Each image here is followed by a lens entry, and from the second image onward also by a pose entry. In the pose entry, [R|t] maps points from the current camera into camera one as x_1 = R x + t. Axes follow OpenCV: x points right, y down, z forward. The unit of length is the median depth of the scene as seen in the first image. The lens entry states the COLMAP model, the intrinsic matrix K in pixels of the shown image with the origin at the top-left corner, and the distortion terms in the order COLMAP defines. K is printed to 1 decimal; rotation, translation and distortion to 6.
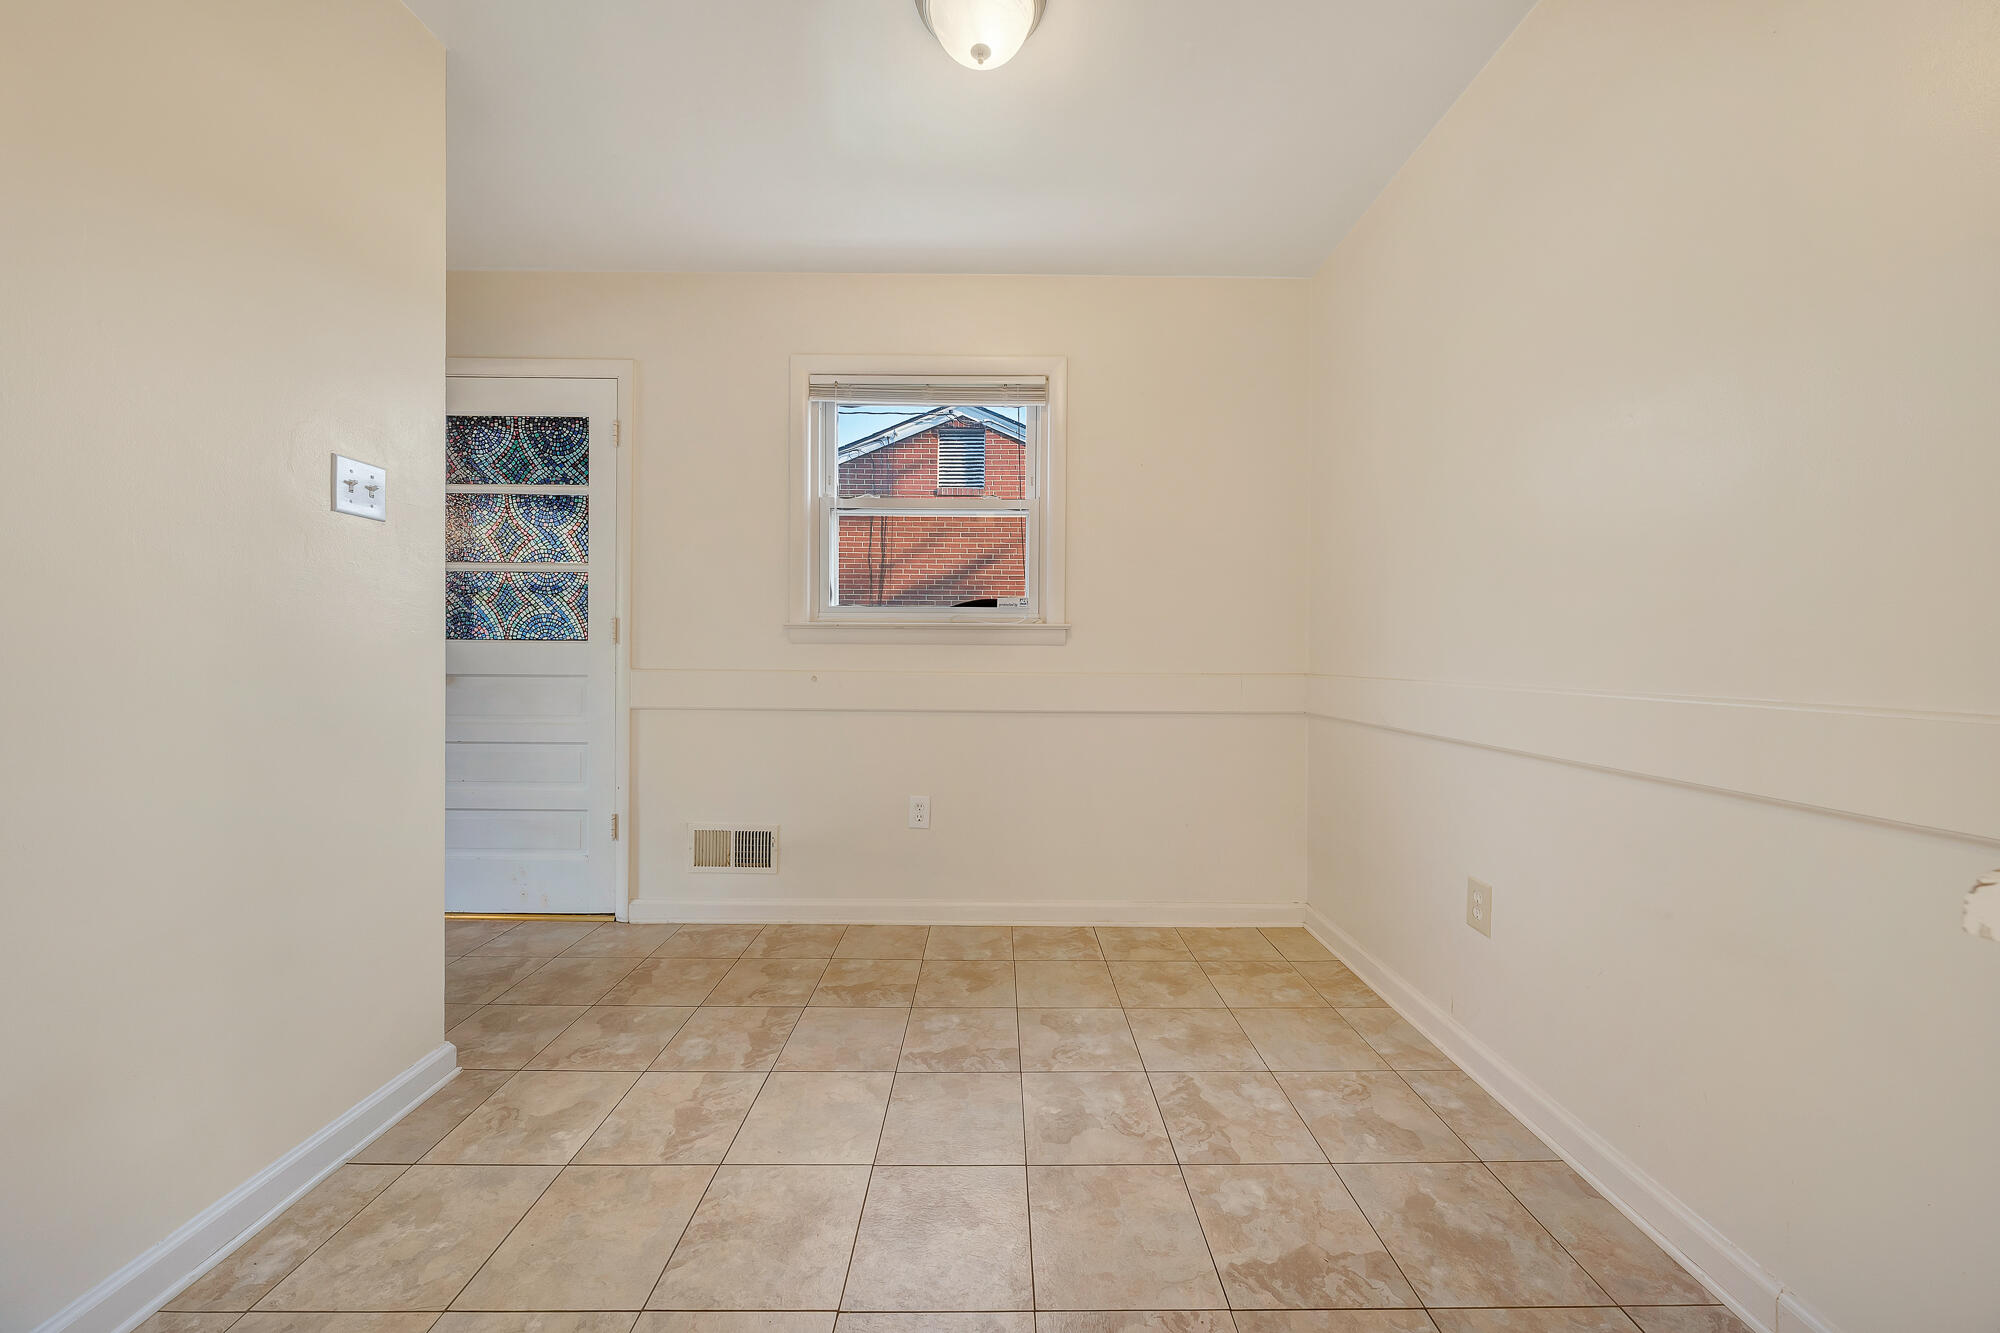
lens RADIAL K [[691.7, 0, 996.3], [0, 691.7, 666.1], [0, 0, 1]] dist [-0.000915, 0.000035]
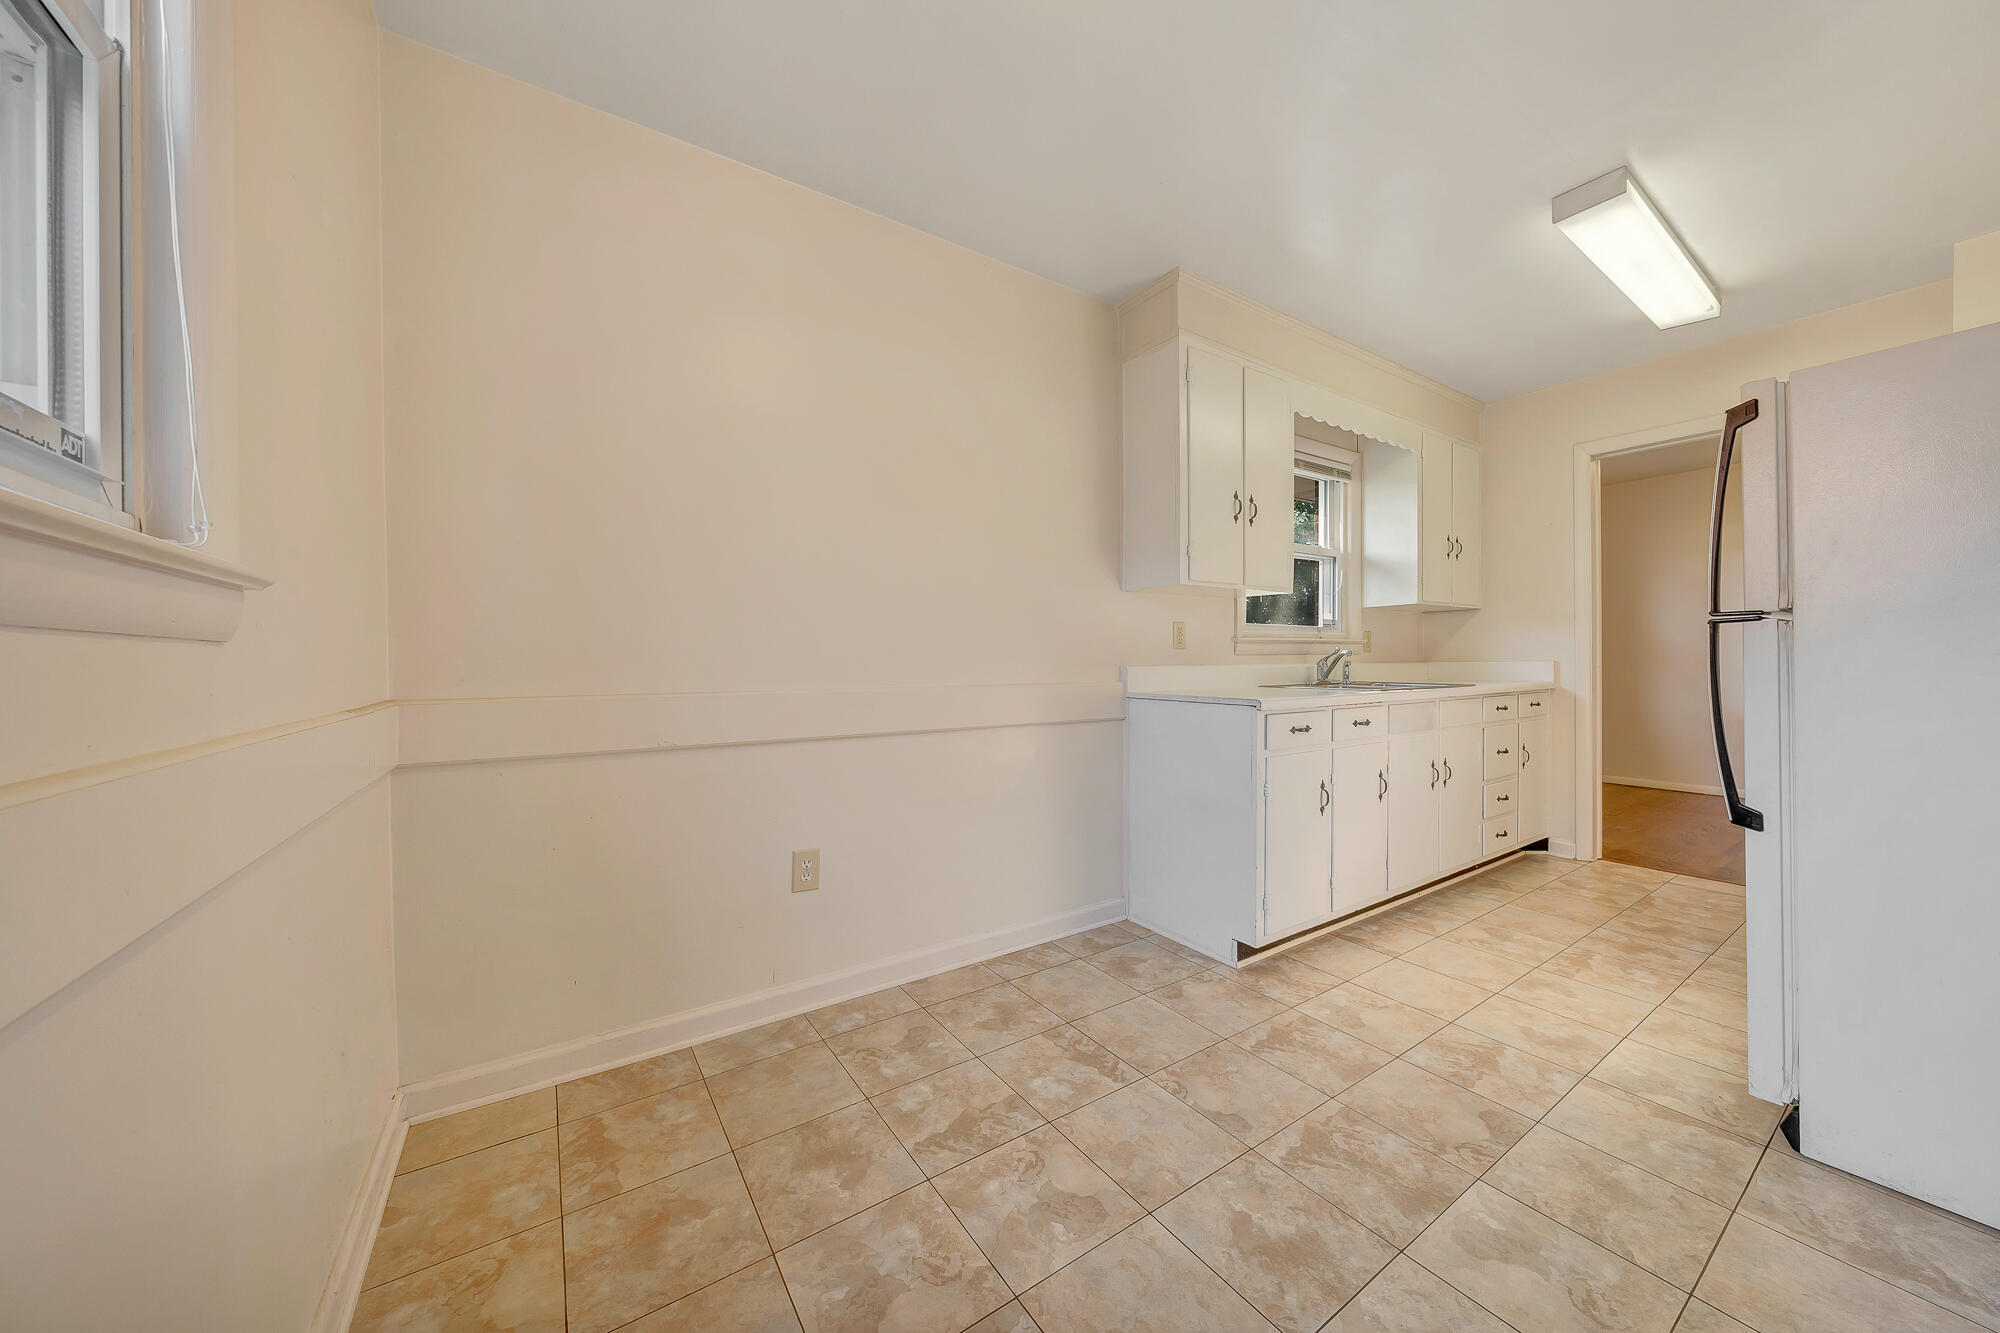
lens RADIAL K [[691.7, 0, 1006.8], [0, 691.7, 664.1], [0, 0, 1]] dist [-0.000915, 0.000035]
pose [[-0.566408, -0.003276, 0.824119, -0.447525], [0.015985, 0.999760, 0.014961, -0.026153], [-0.823970, 0.021647, -0.566219, 1.219001]]
